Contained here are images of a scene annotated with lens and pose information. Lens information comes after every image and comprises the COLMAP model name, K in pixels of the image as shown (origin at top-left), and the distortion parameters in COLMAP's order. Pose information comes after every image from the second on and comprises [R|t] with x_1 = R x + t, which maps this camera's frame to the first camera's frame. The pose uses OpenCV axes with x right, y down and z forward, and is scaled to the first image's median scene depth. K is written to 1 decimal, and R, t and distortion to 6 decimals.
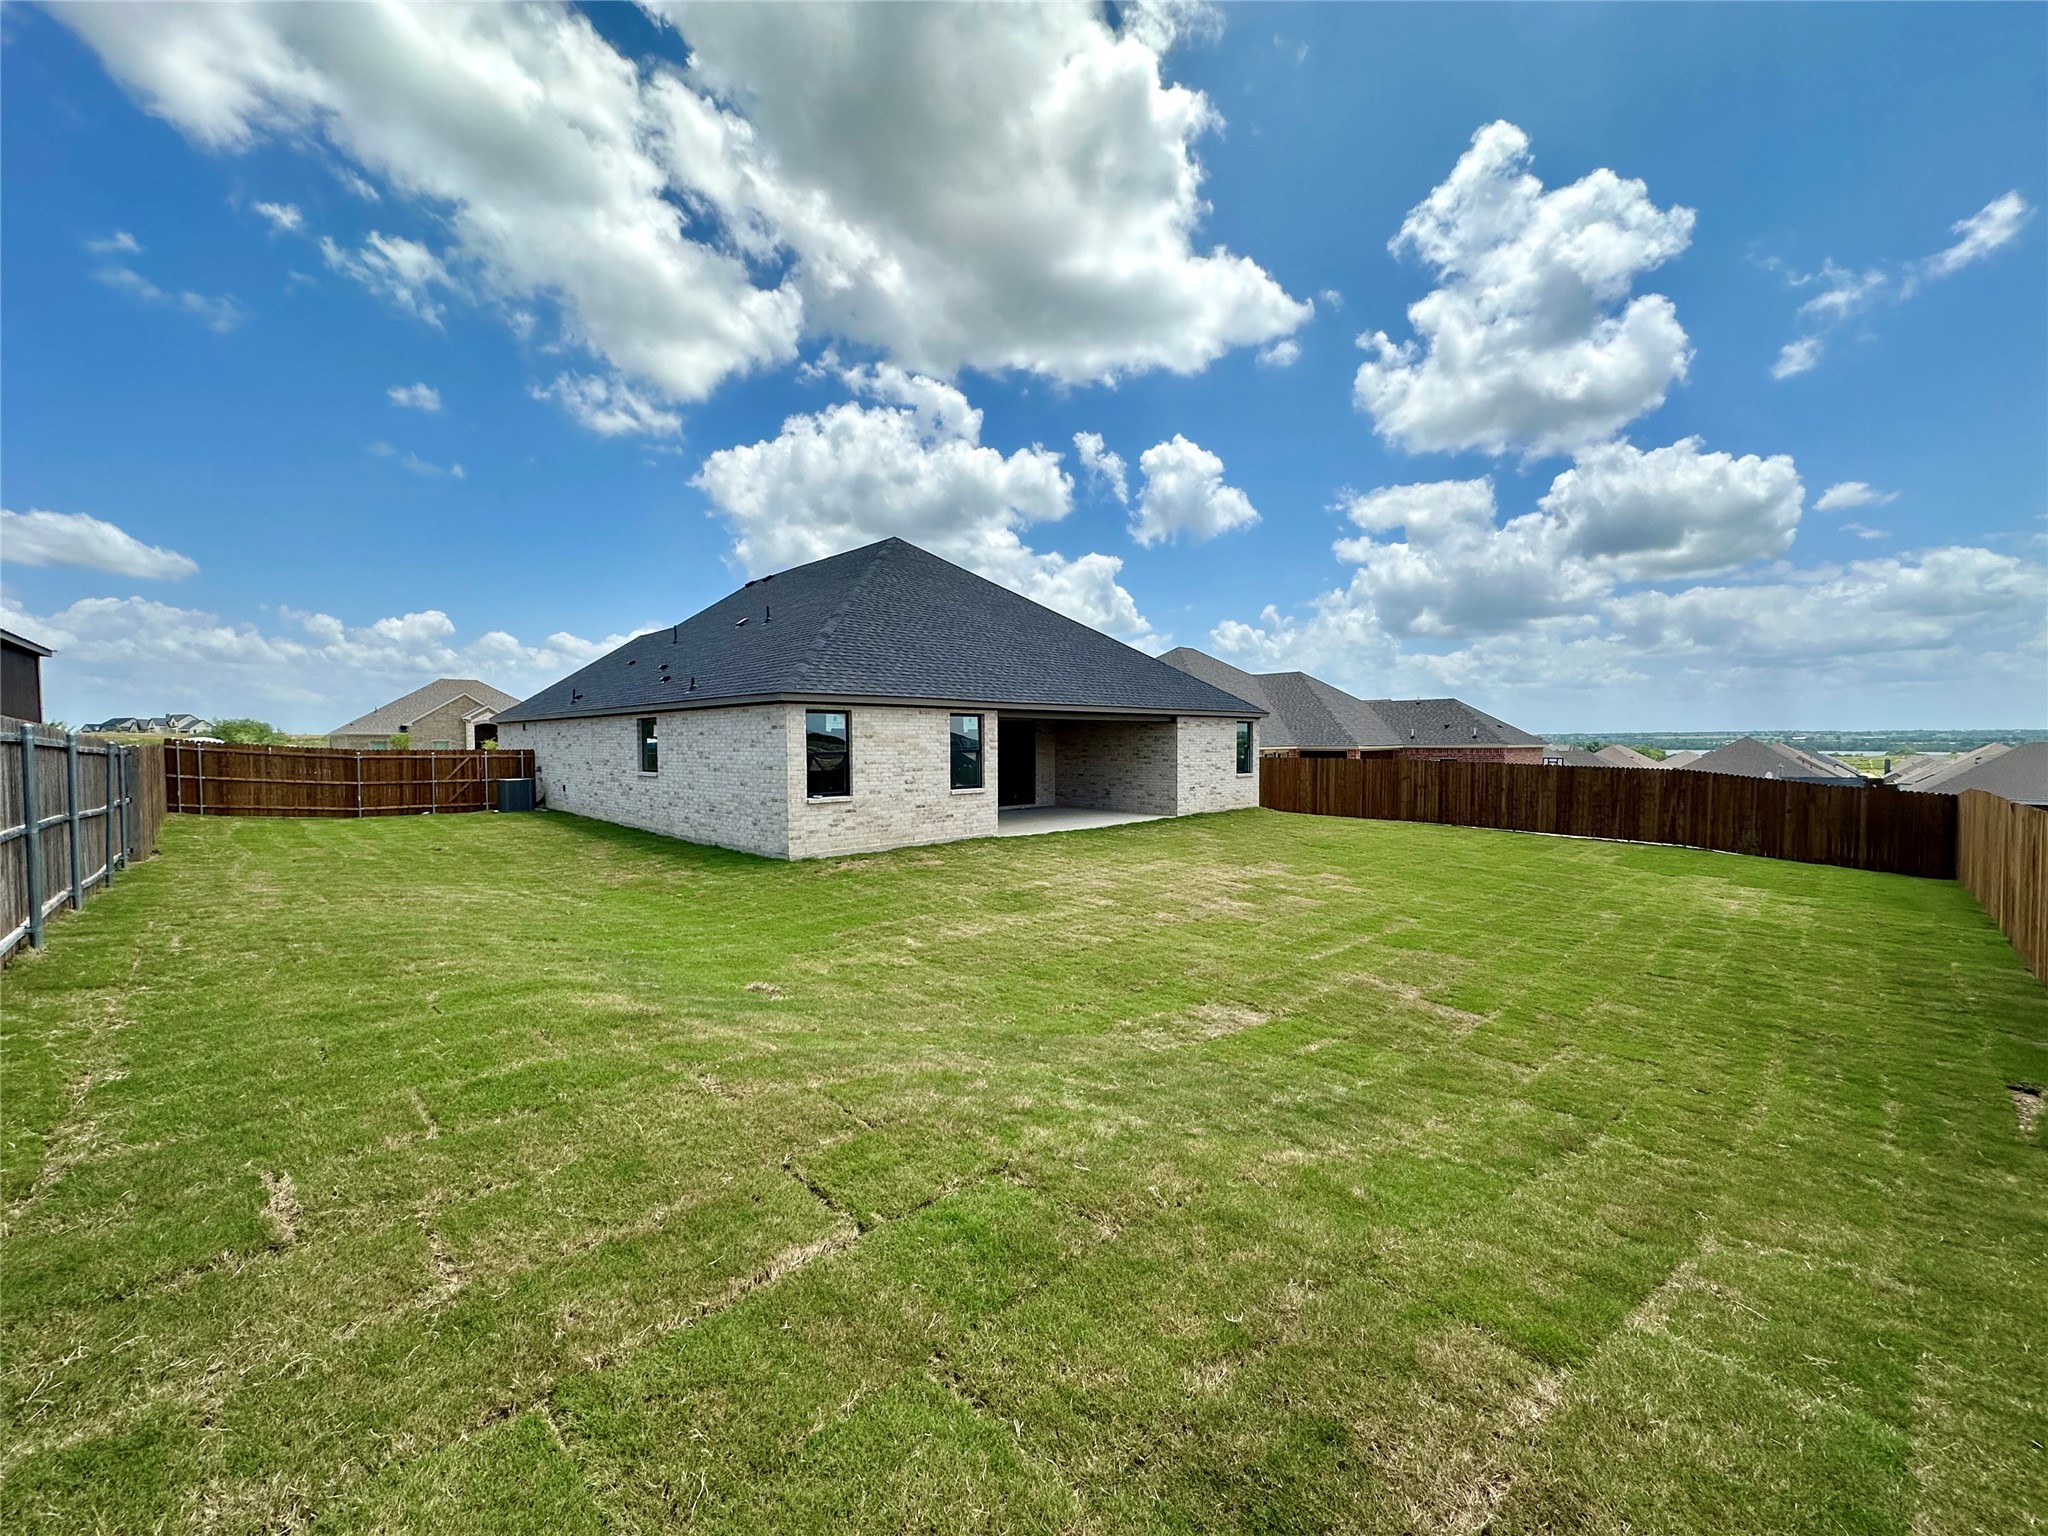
lens RADIAL K [[818.8, 0, 1024.2], [0, 818.8, 769.5], [0, 0, 1]] dist [-0.008139, 0.000427]
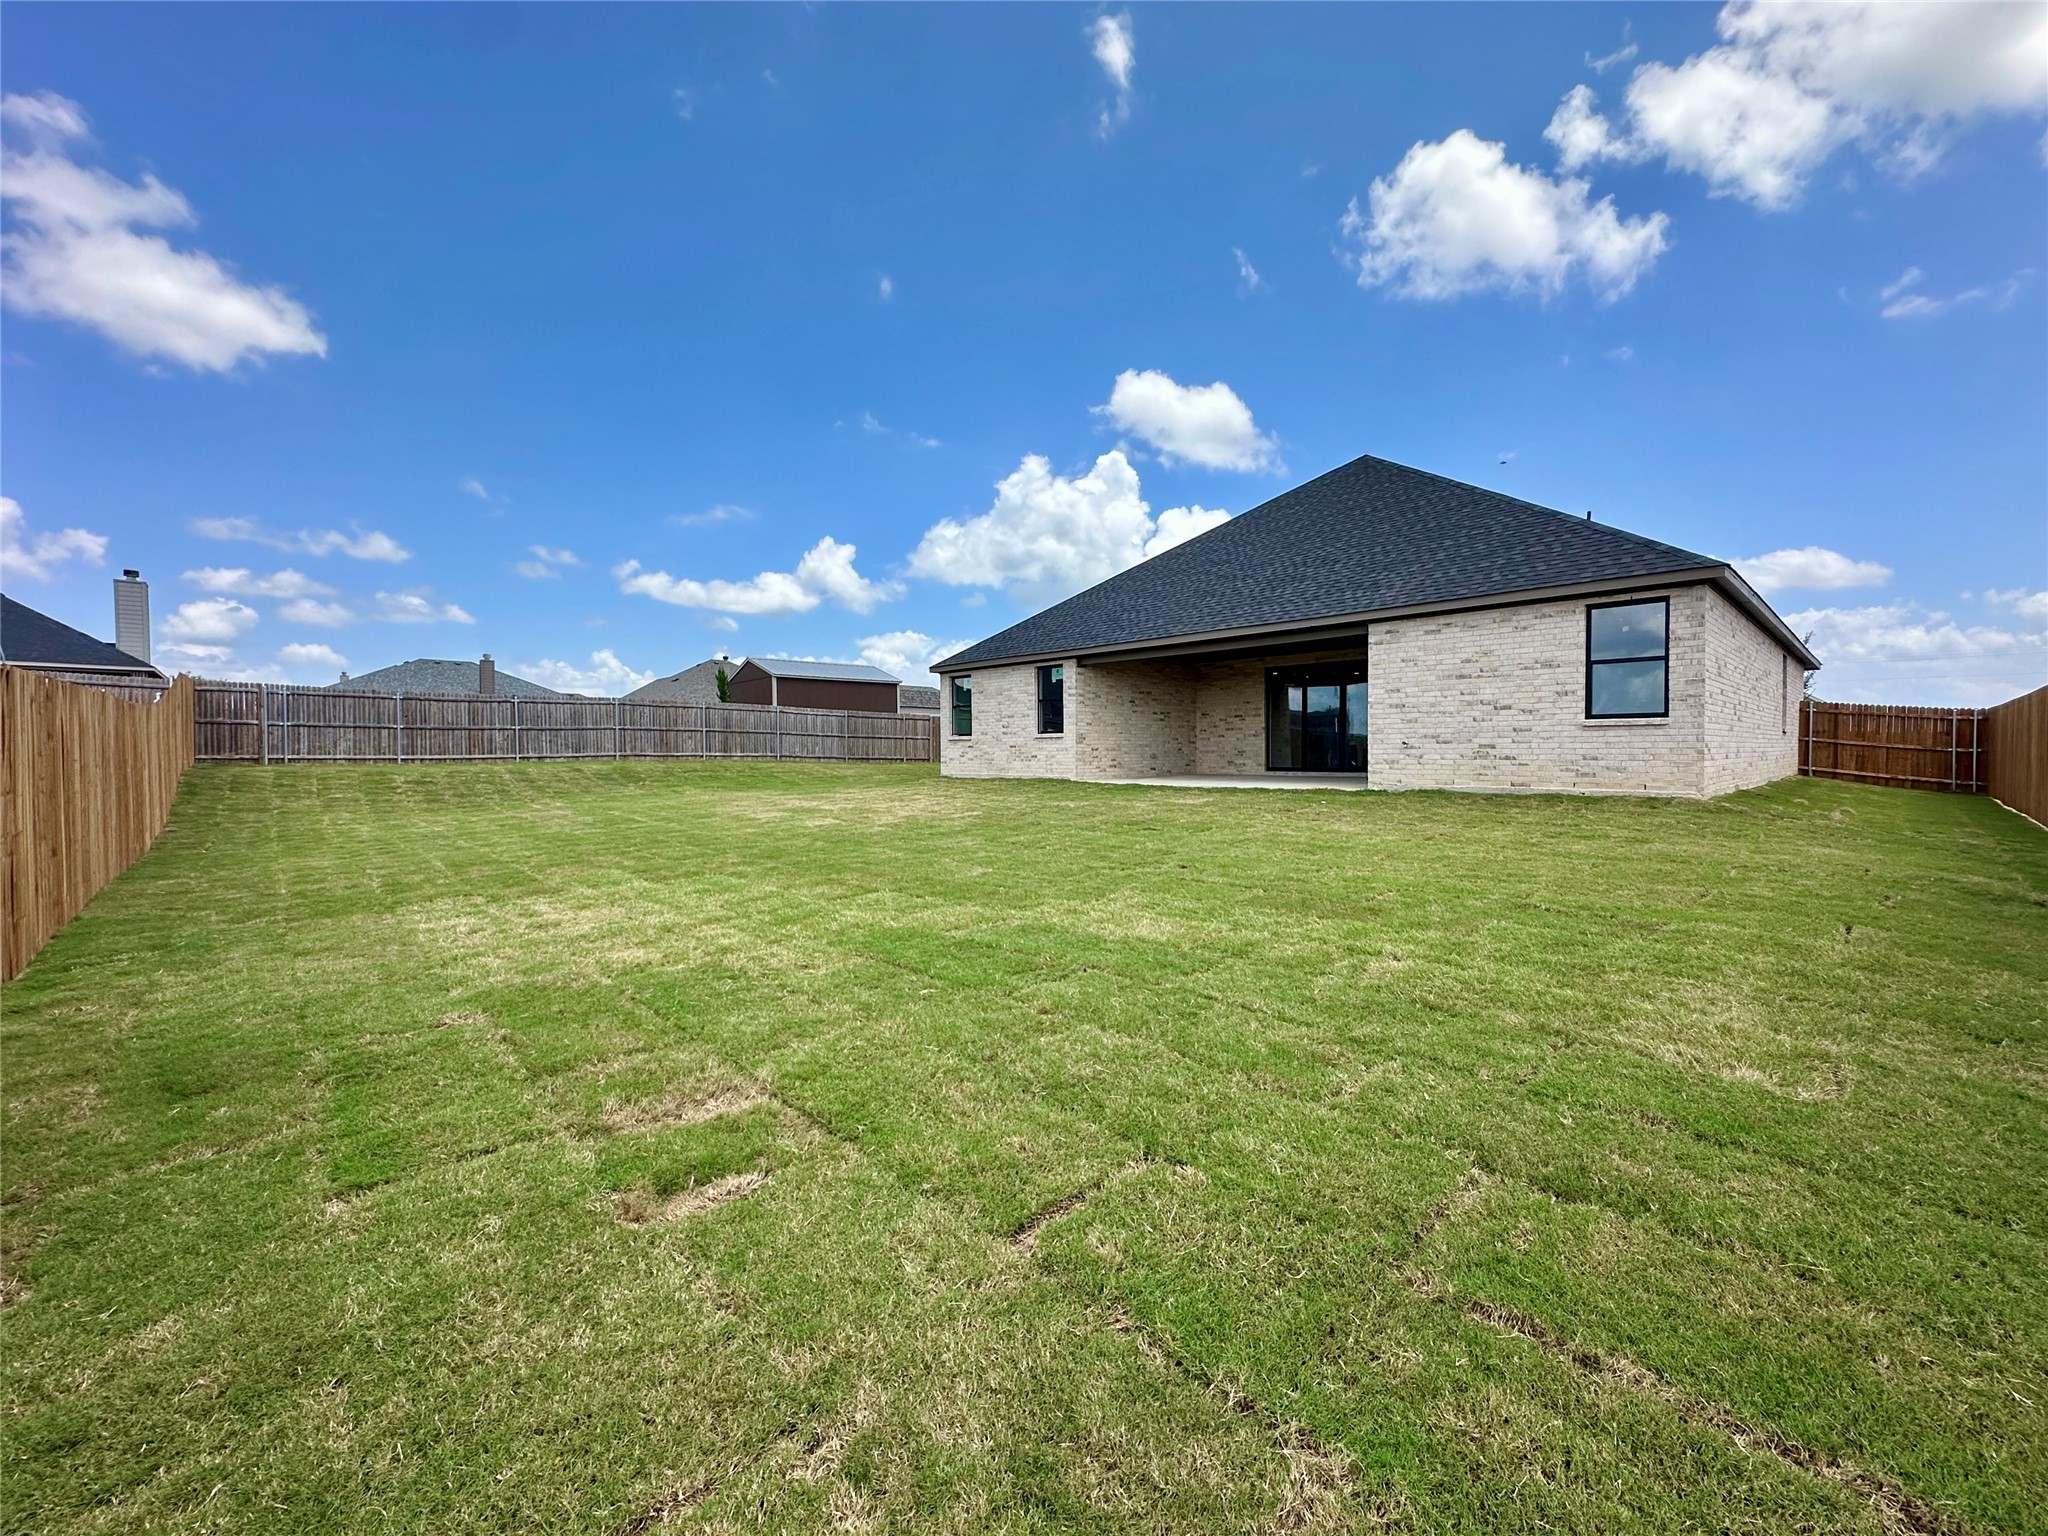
lens RADIAL K [[818.8, 0, 1024.5], [0, 818.8, 764.0], [0, 0, 1]] dist [-0.008139, 0.000427]
pose [[-0.005305, 0.025651, -0.999657, 1.086002], [-0.020558, 0.999457, 0.025755, 0.038899], [0.999775, 0.020687, -0.004775, 1.018201]]
